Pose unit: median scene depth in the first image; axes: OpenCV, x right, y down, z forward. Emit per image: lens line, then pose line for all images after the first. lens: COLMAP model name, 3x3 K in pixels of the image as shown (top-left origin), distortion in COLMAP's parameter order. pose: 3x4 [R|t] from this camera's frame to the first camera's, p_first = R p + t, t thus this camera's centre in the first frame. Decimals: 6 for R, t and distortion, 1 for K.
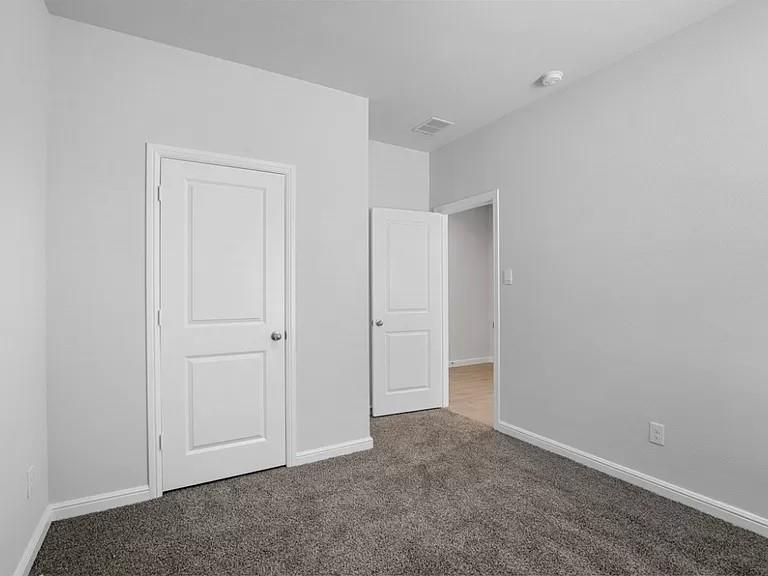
lens RADIAL K [[395.4, 0, 387.6], [0, 395.4, 288.6], [0, 0, 1]] dist [-0.026247, 0.000128]
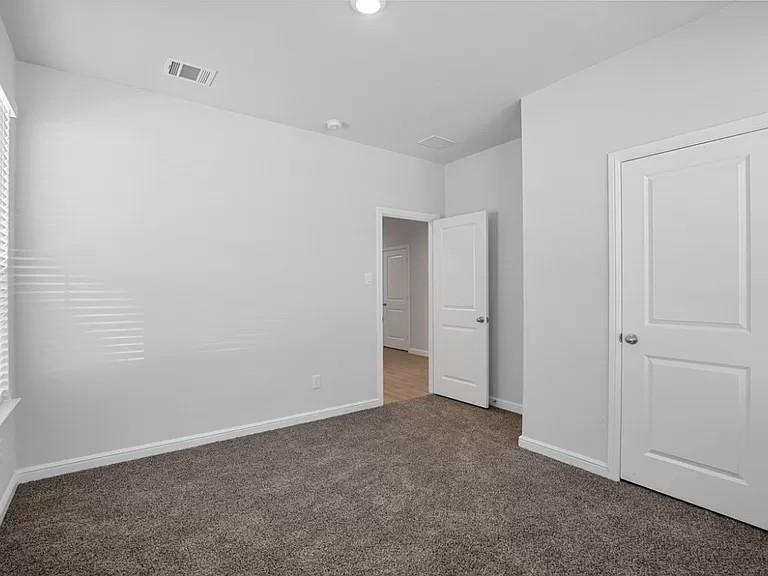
lens RADIAL K [[395.4, 0, 387.6], [0, 395.4, 288.6], [0, 0, 1]] dist [-0.026247, 0.000128]
pose [[0.096502, 0.002624, -0.995329, 0.377796], [-0.002769, 0.999993, 0.002368, 0.004354], [0.995329, 0.002527, 0.096509, 0.240030]]
